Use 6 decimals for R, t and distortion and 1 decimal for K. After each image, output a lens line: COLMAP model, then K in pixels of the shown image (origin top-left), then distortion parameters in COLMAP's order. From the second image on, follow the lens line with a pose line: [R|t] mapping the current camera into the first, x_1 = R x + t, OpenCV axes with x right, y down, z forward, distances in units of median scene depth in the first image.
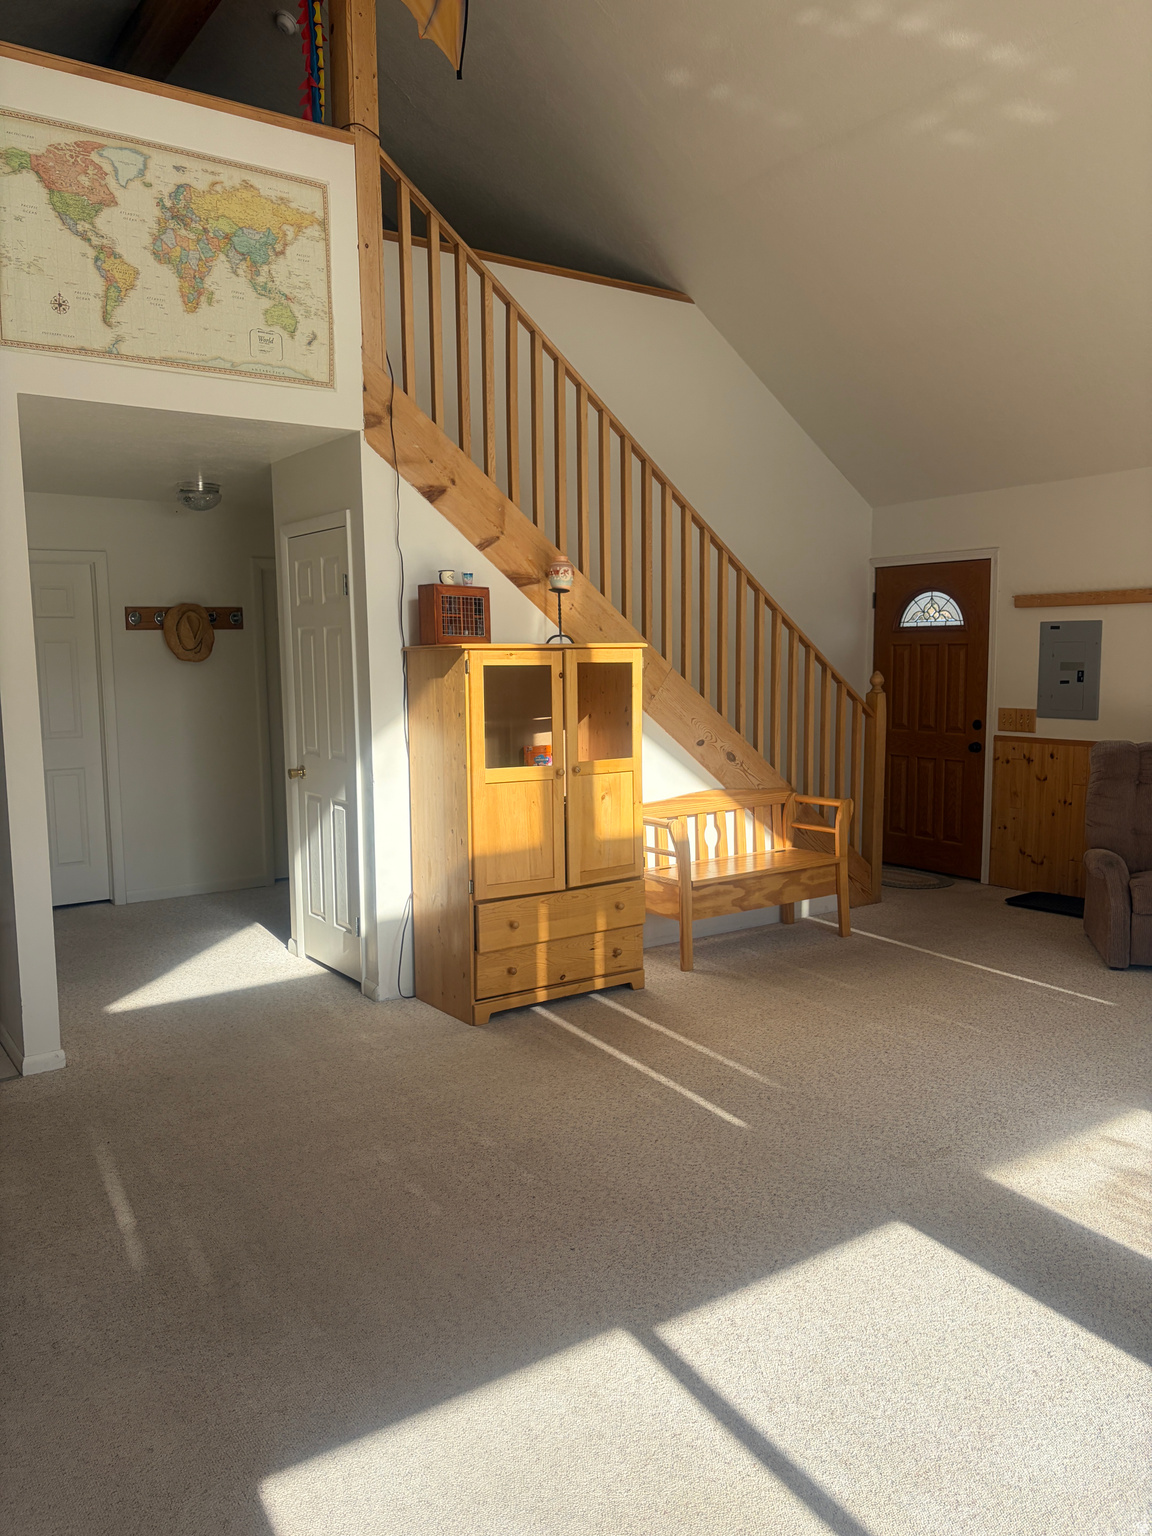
lens RADIAL K [[1156.1, 0, 574.2], [0, 1156.1, 779.8], [0, 0, 1]] dist [0.051258, -0.060685]
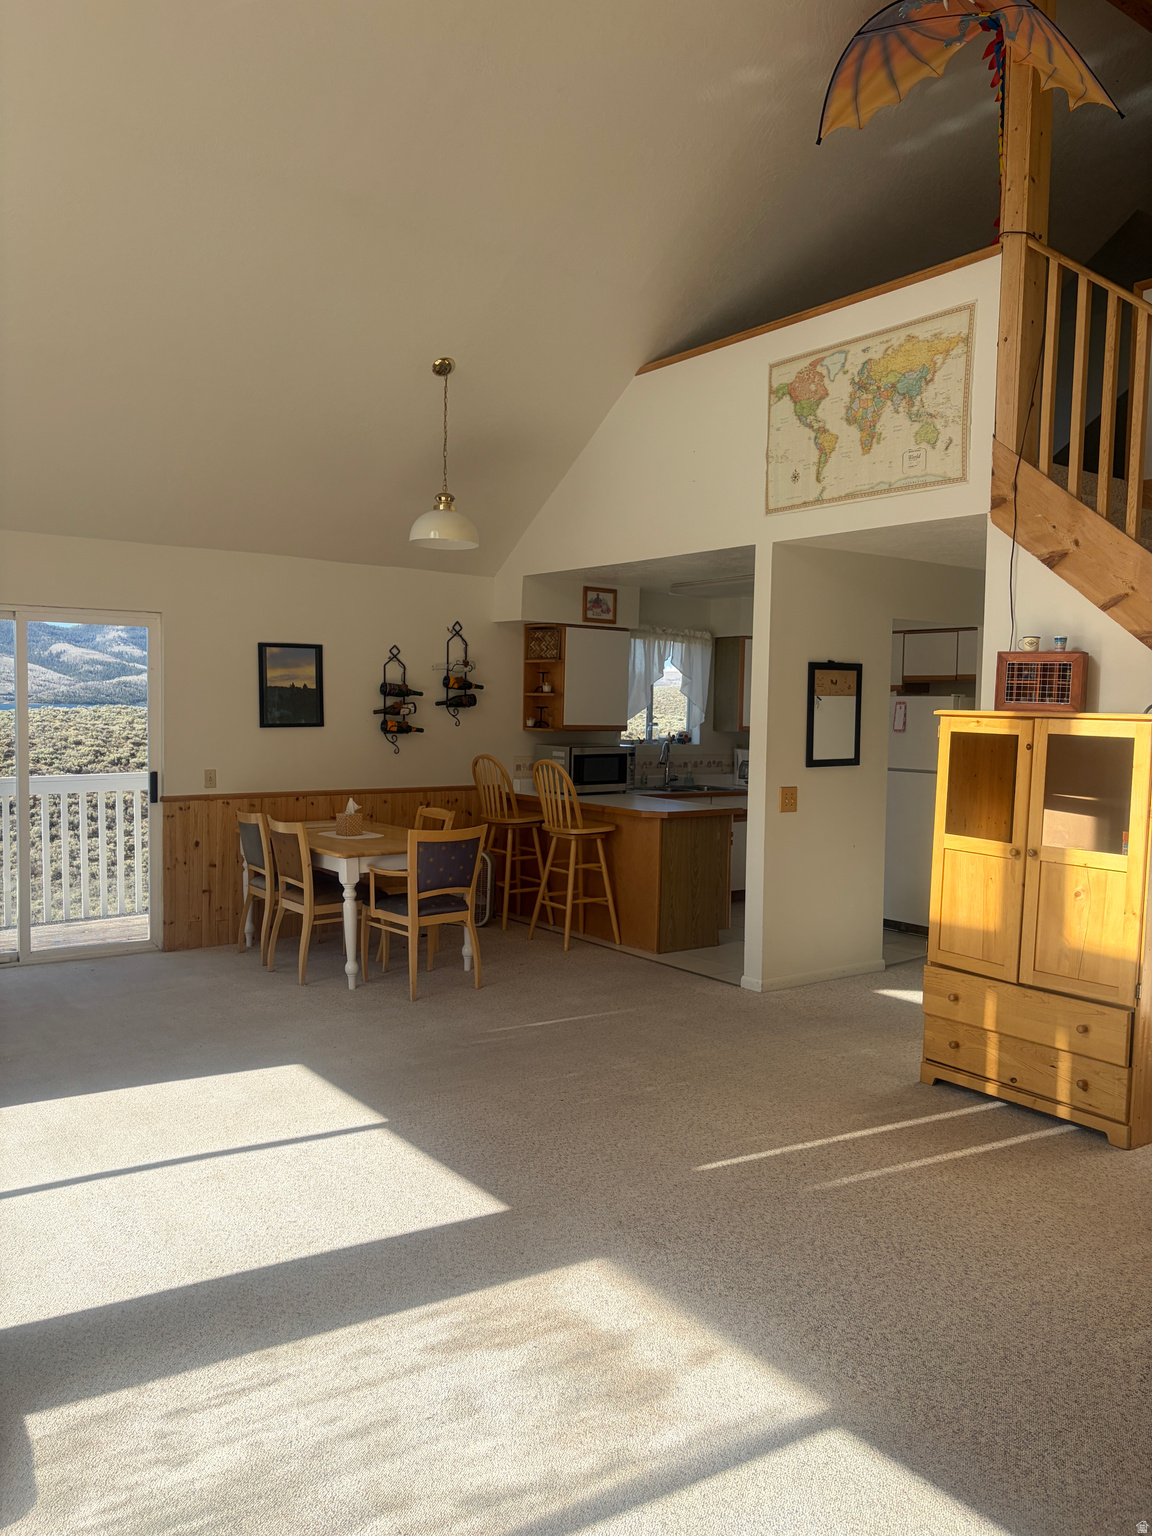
lens RADIAL K [[1156.1, 0, 575.2], [0, 1156.1, 767.4], [0, 0, 1]] dist [0.051258, -0.060685]
pose [[0.031802, 0.066924, -0.997251, 0.962665], [-0.132592, 0.989220, 0.062157, -0.090417], [0.990660, 0.130251, 0.040332, 0.658685]]
